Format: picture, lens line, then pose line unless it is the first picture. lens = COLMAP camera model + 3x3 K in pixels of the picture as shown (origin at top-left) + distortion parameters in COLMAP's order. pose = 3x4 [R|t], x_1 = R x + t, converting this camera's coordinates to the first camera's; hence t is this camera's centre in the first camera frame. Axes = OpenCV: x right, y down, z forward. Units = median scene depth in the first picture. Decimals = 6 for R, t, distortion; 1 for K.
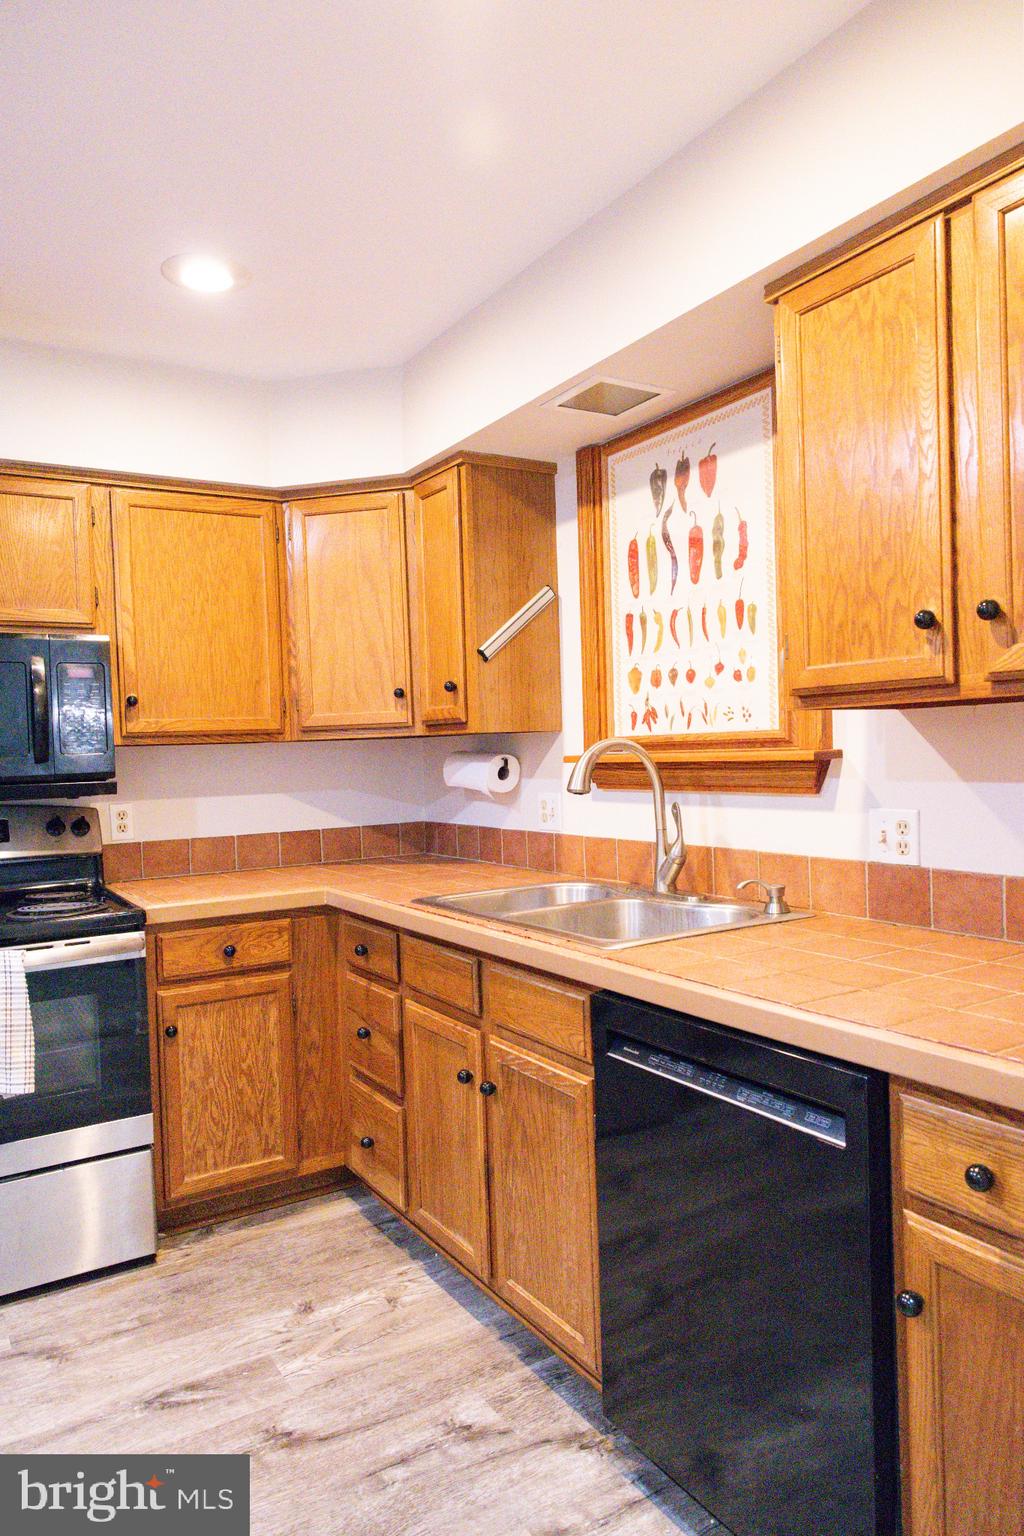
lens RADIAL K [[1024.1, 0, 503.9], [0, 1024.1, 769.9], [0, 0, 1]] dist [-0.002705, -0.000032]
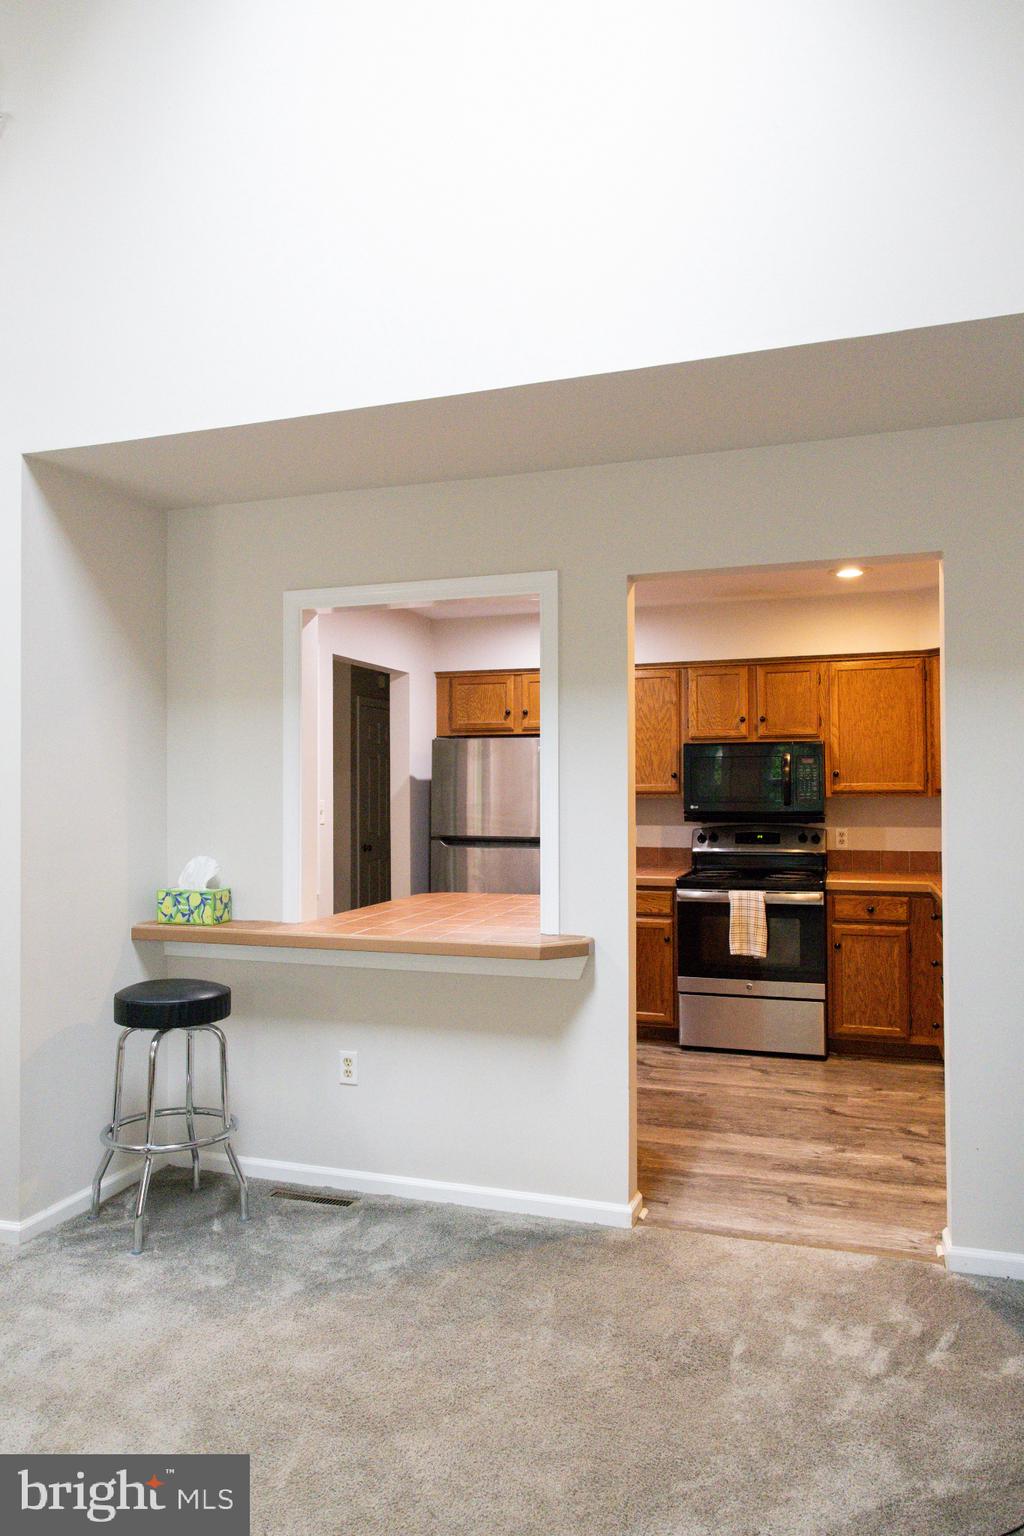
lens RADIAL K [[1024.1, 0, 503.9], [0, 1024.1, 769.9], [0, 0, 1]] dist [-0.002705, -0.000032]
pose [[0.640008, 0.014931, -0.768223, 0.805825], [-0.031428, 0.999483, -0.006756, -0.049520], [0.767725, 0.028467, 0.640147, -0.790349]]
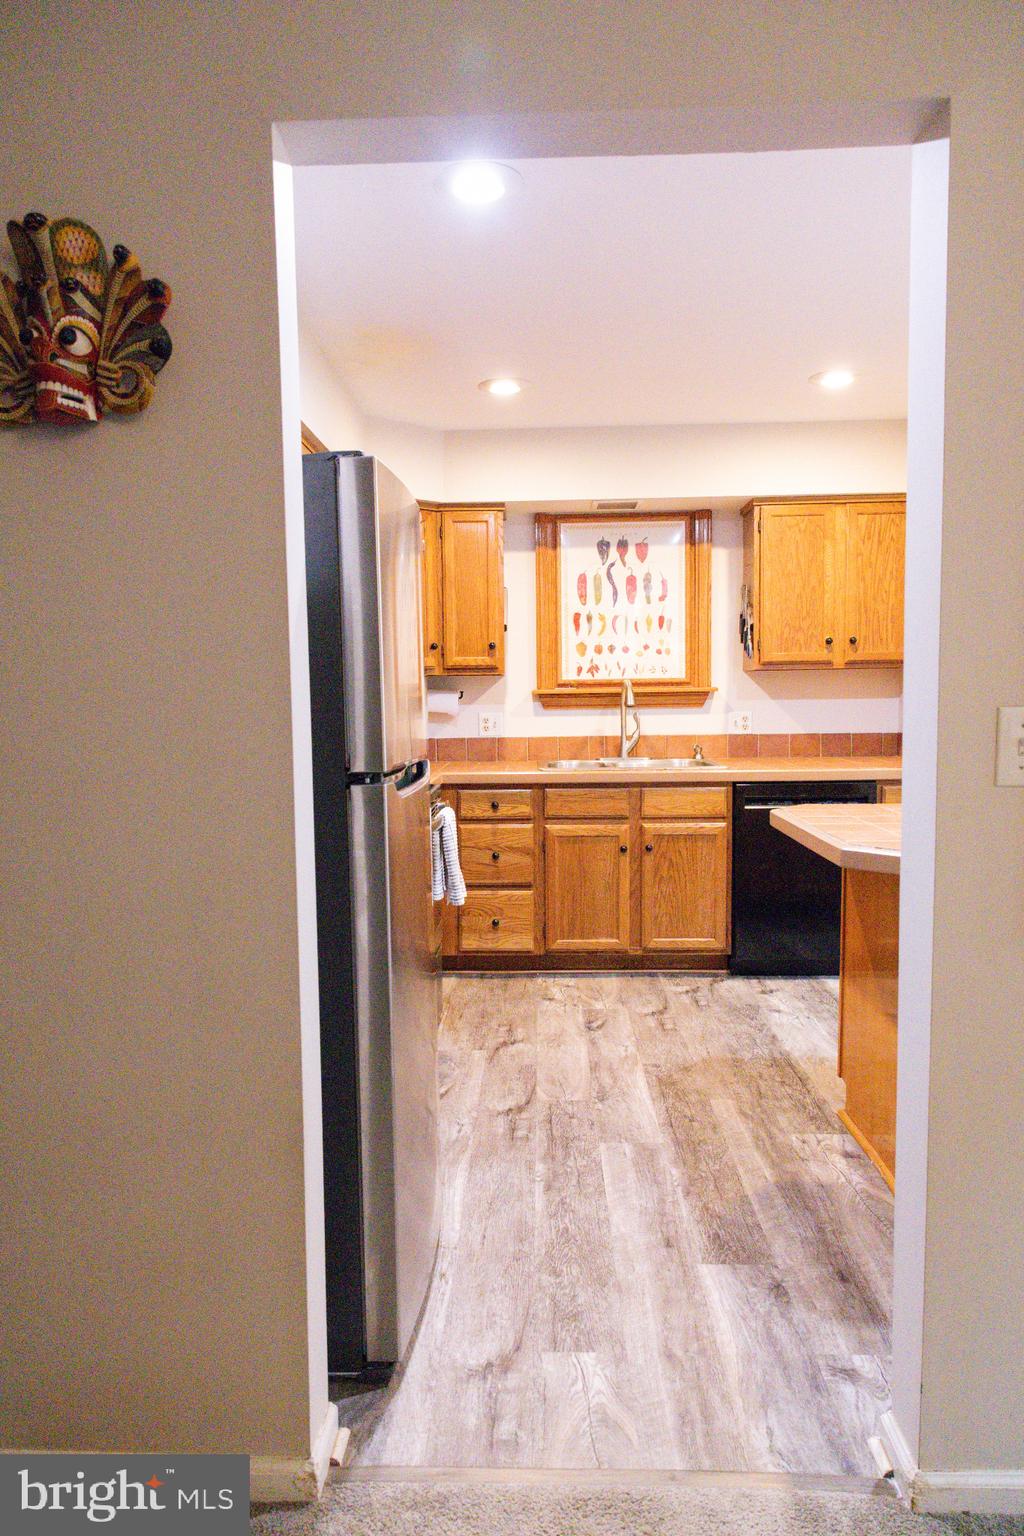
lens RADIAL K [[1024.1, 0, 503.9], [0, 1024.1, 769.9], [0, 0, 1]] dist [-0.002705, -0.000032]
pose [[0.555477, -0.039262, 0.830605, -1.594427], [0.013050, 0.999173, 0.038502, 0.061133], [-0.831430, -0.010548, 0.555530, 0.086999]]
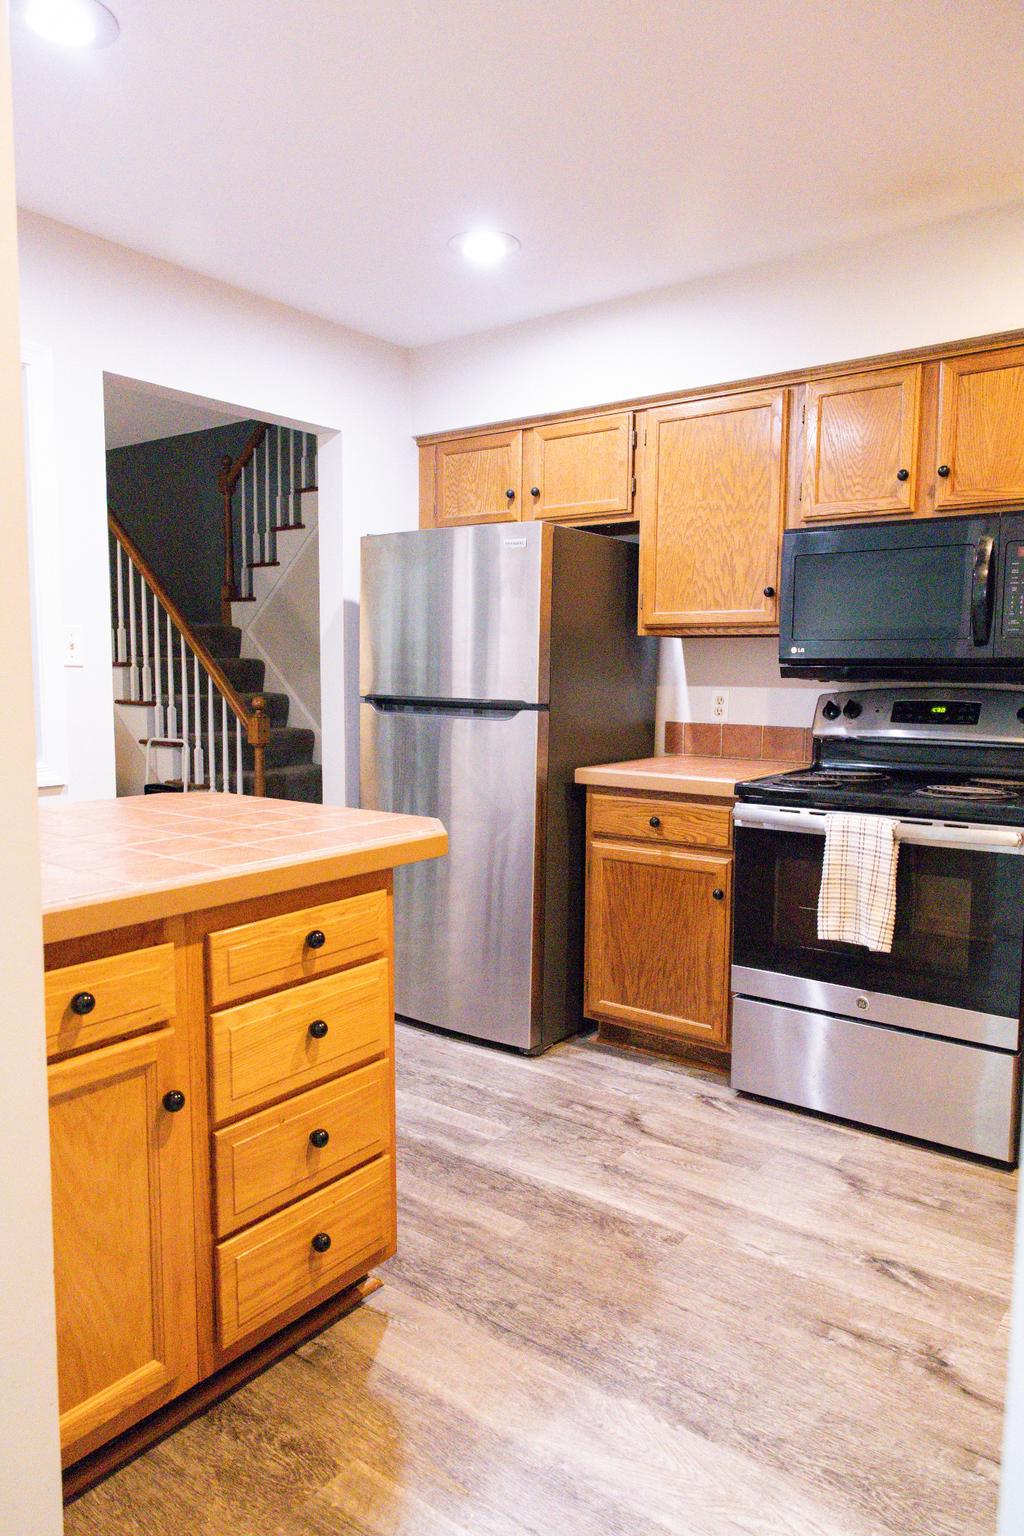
lens RADIAL K [[1024.1, 0, 503.9], [0, 1024.1, 769.9], [0, 0, 1]] dist [-0.002705, -0.000032]
pose [[0.361971, 0.128150, -0.923339, 0.337500], [-0.037164, 0.991702, 0.123069, 0.008416], [0.931448, -0.010232, 0.363730, 0.224415]]
